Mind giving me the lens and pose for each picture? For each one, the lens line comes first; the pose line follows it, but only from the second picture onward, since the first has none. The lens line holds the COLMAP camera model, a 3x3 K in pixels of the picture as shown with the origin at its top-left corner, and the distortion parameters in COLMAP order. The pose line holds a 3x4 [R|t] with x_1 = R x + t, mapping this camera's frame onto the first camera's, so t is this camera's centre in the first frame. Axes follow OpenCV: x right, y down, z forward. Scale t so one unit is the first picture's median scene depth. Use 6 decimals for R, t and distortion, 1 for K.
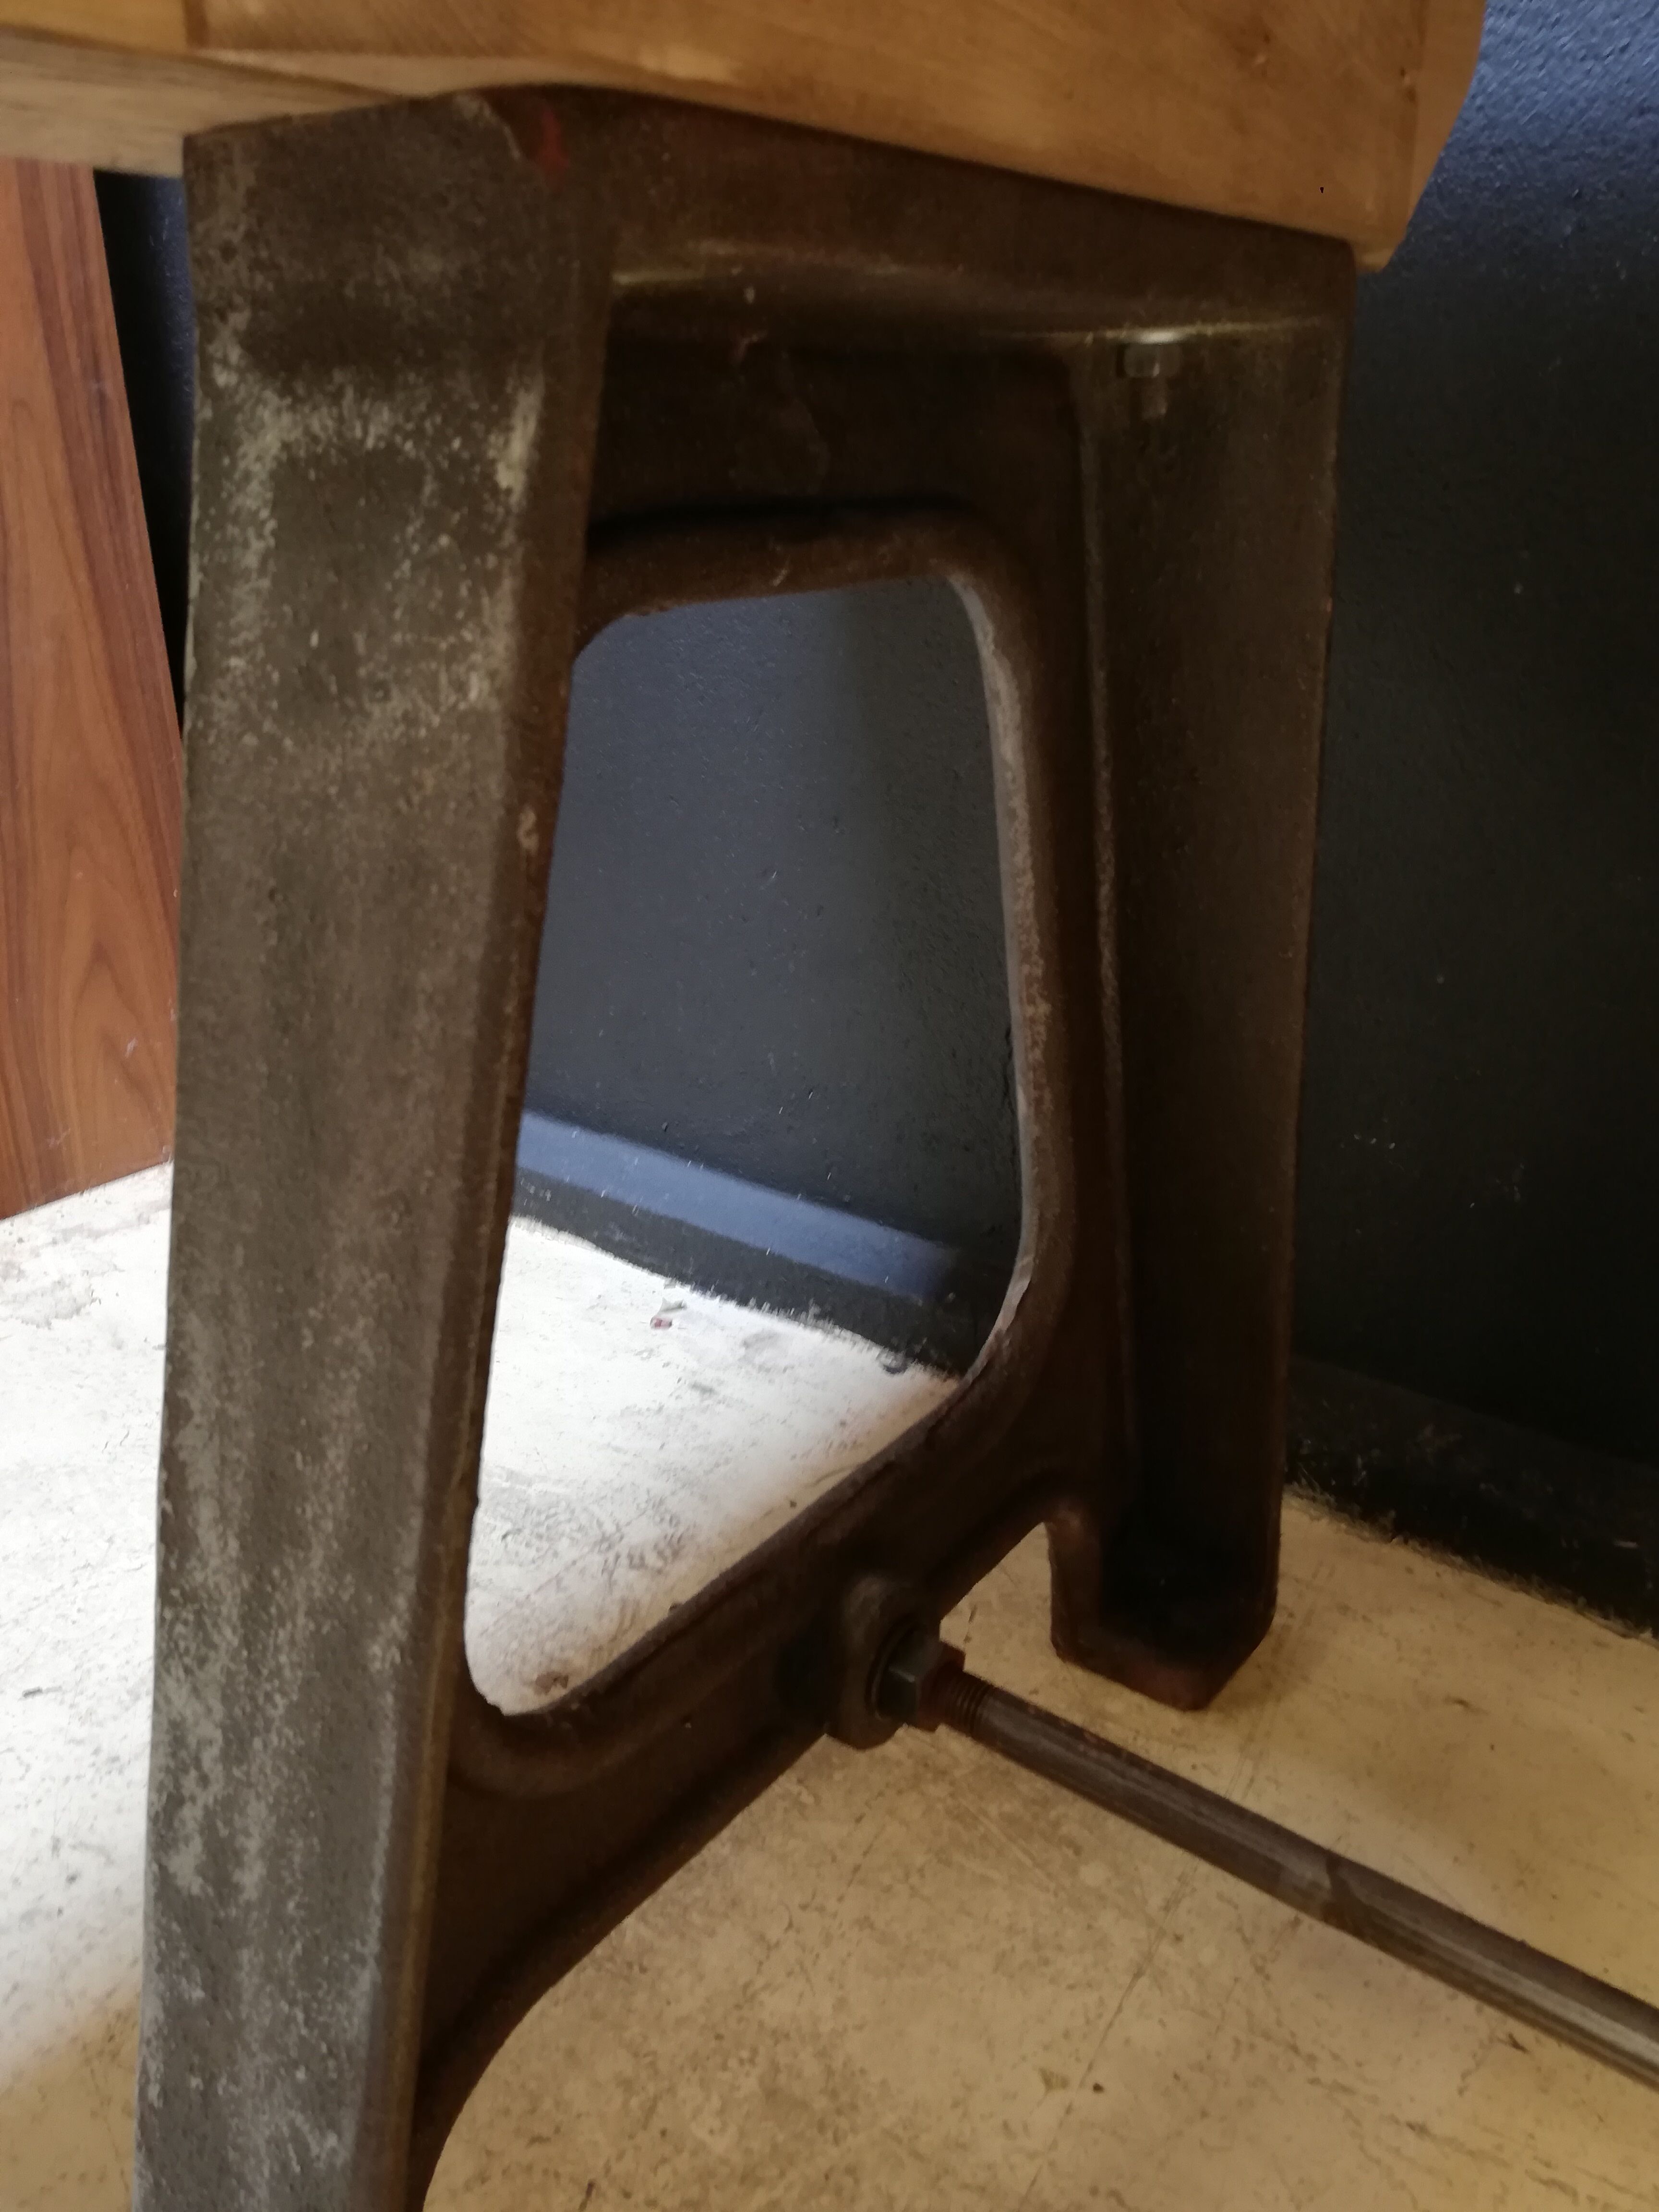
lens RADIAL K [[1674.9, 0, 884.1], [0, 1674.9, 1121.1], [0, 0, 1]] dist [0.045076, -0.064368]
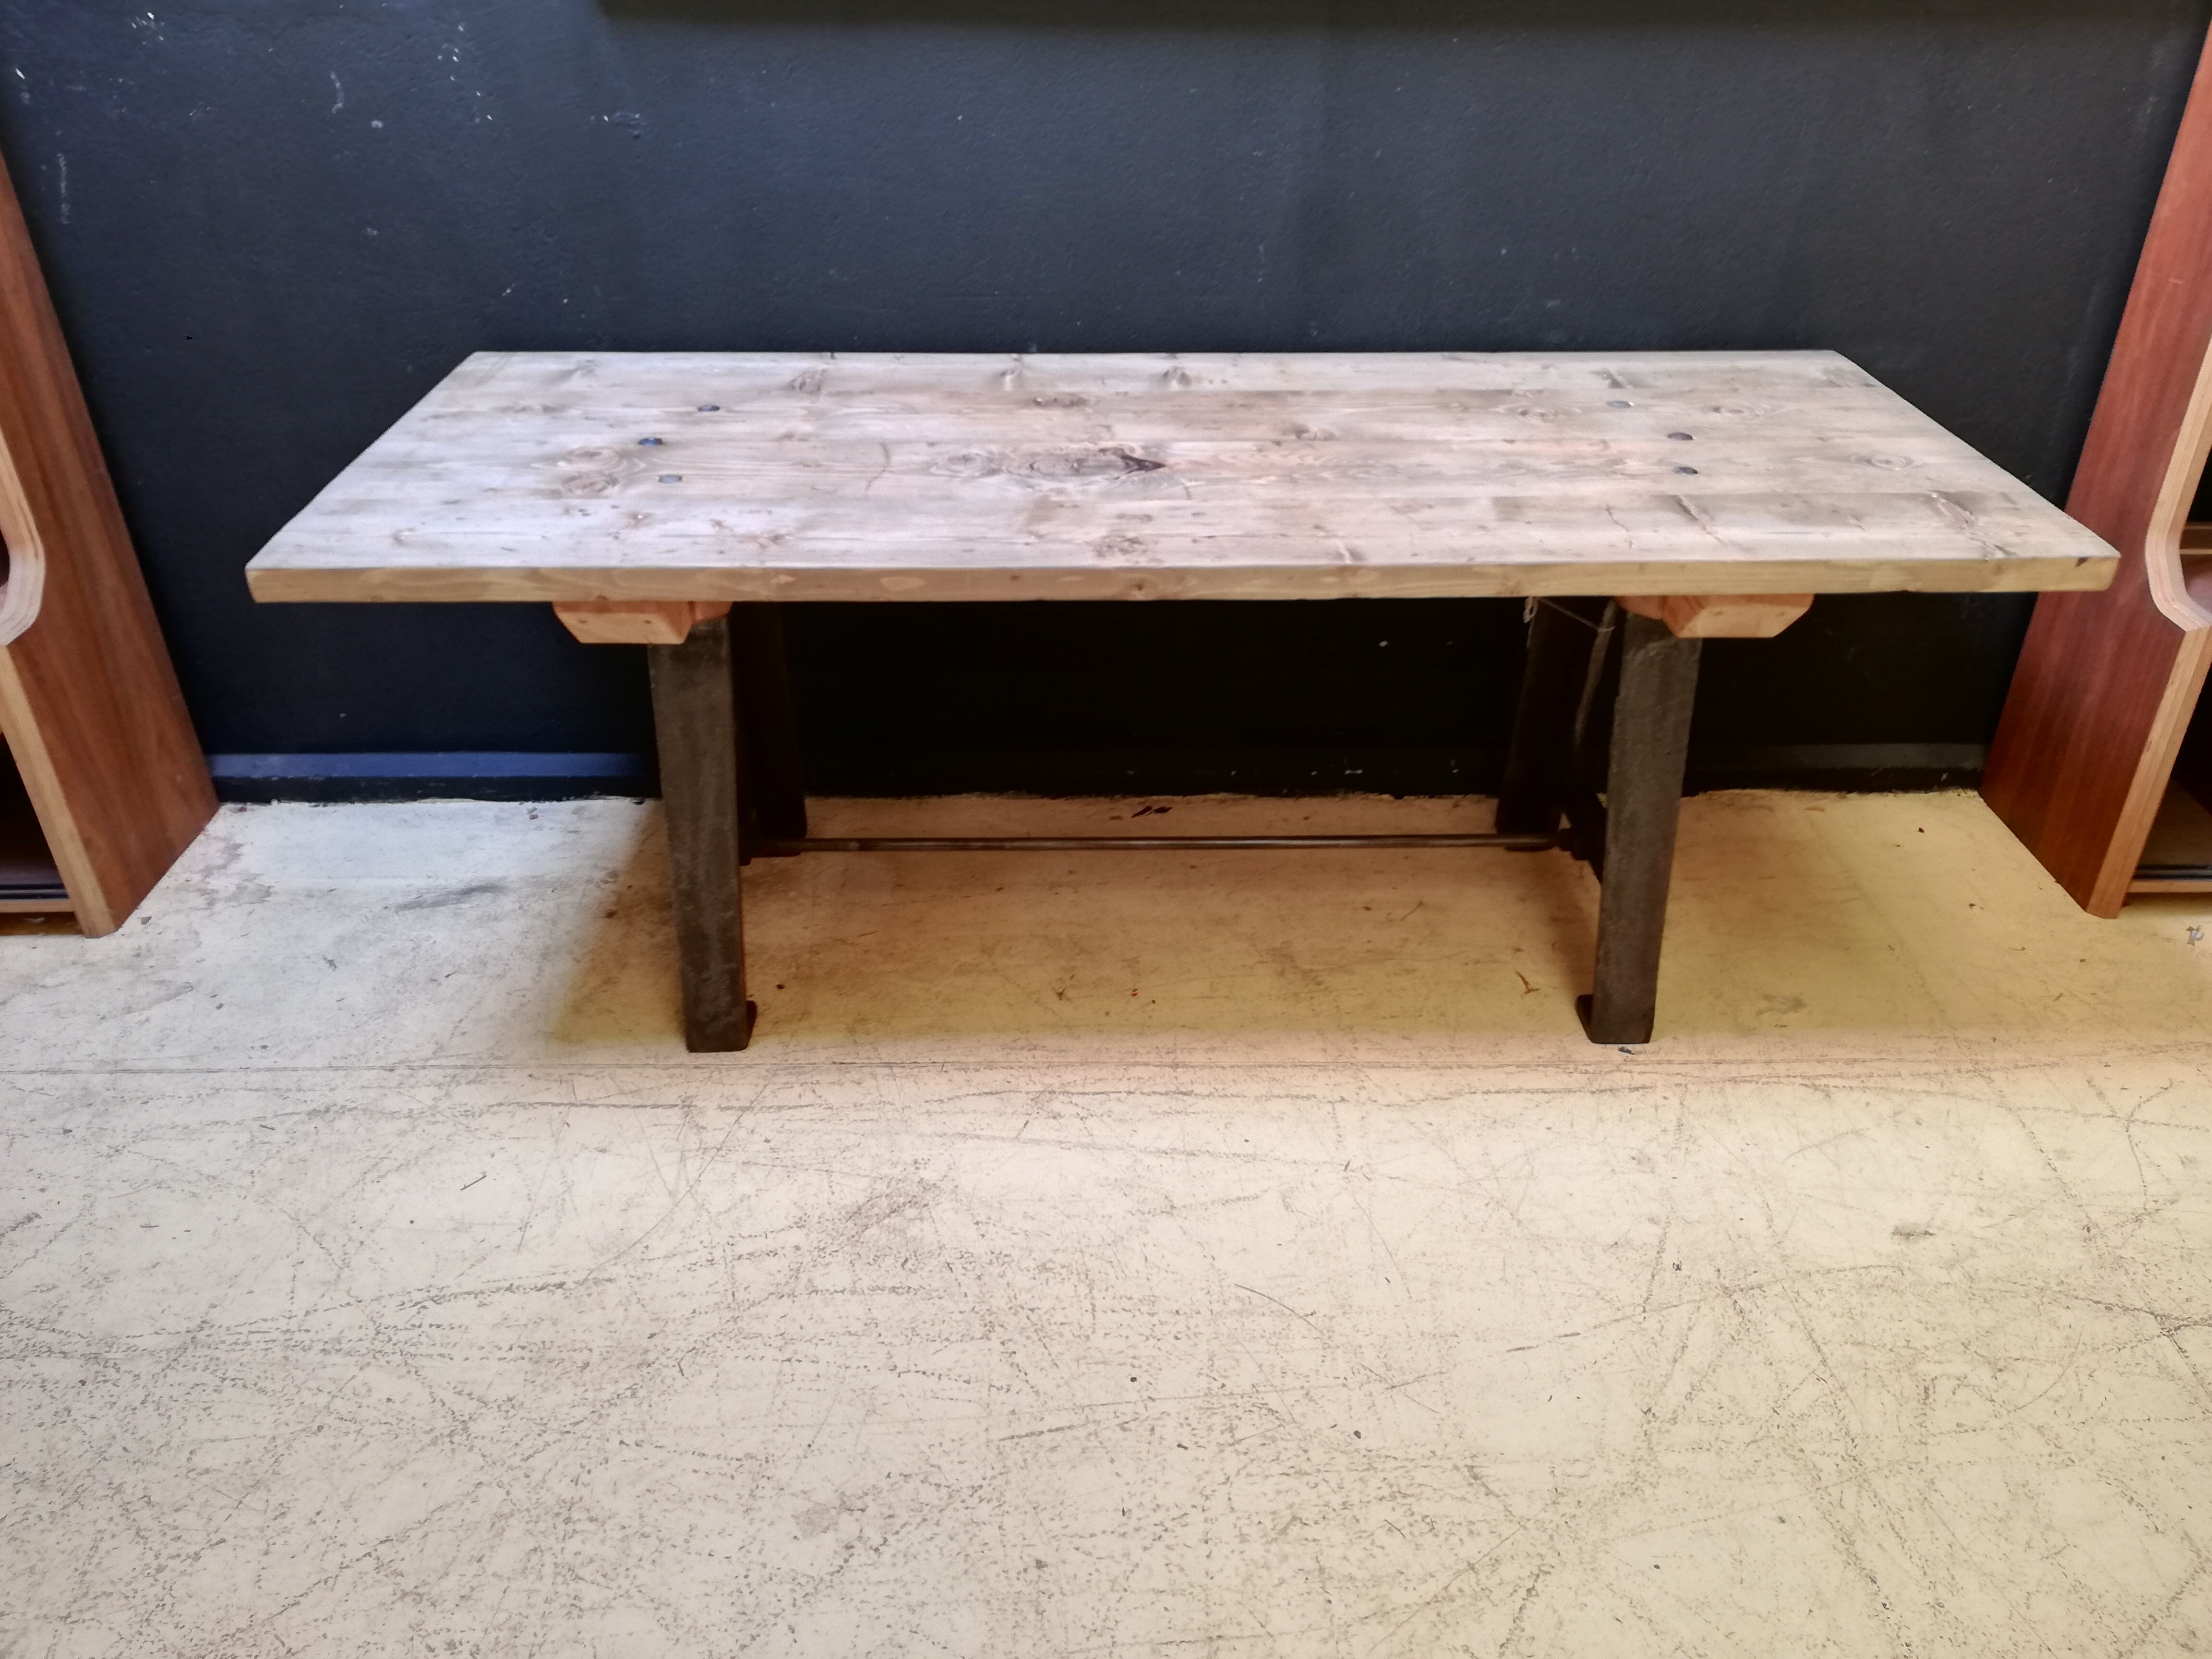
lens RADIAL K [[1674.9, 0, 1120.6], [0, 1674.9, 793.8], [0, 0, 1]] dist [0.045076, -0.064368]
pose [[0.796517, -0.303774, 0.522764, -1.125518], [0.221885, 0.951157, 0.214632, -0.391583], [-0.562430, -0.054965, 0.825016, -2.377266]]
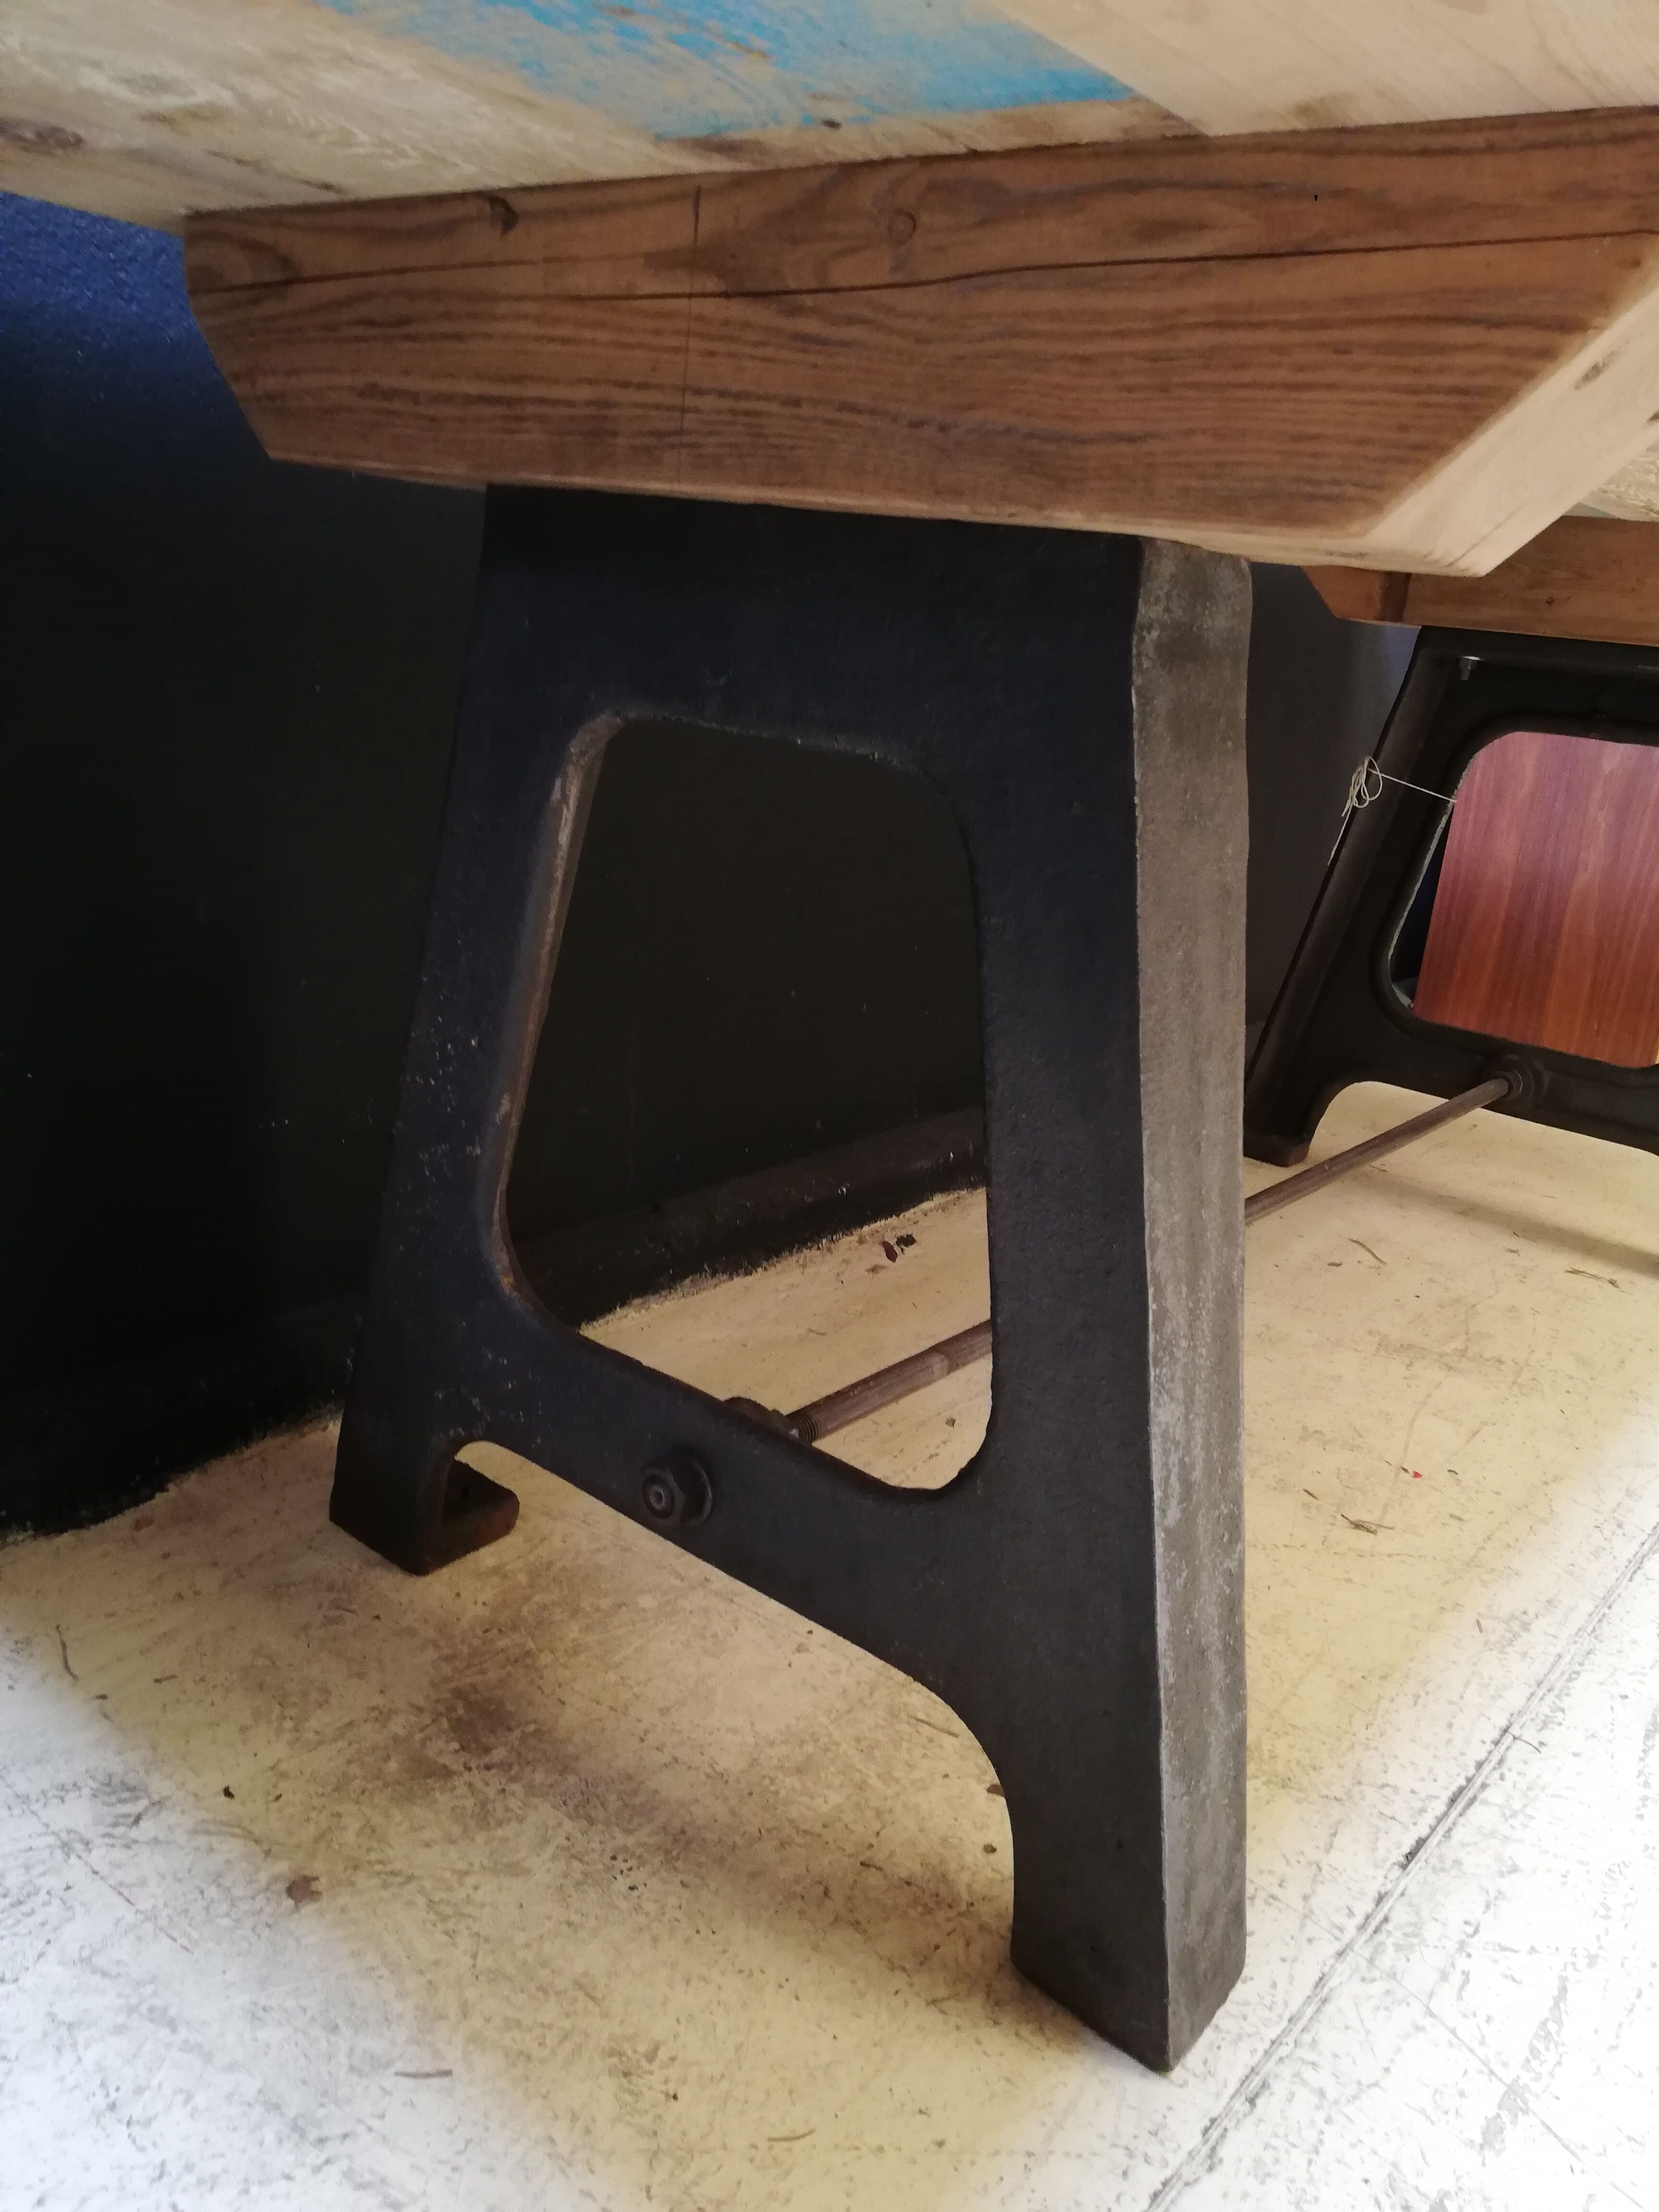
lens RADIAL K [[1674.9, 0, 822.5], [0, 1674.9, 1115.5], [0, 0, 1]] dist [0.045076, -0.064368]
pose [[0.042825, -0.291525, 0.955604, -1.044983], [0.268766, 0.924584, 0.270017, -0.259430], [-0.962253, 0.245270, 0.117947, 0.561792]]
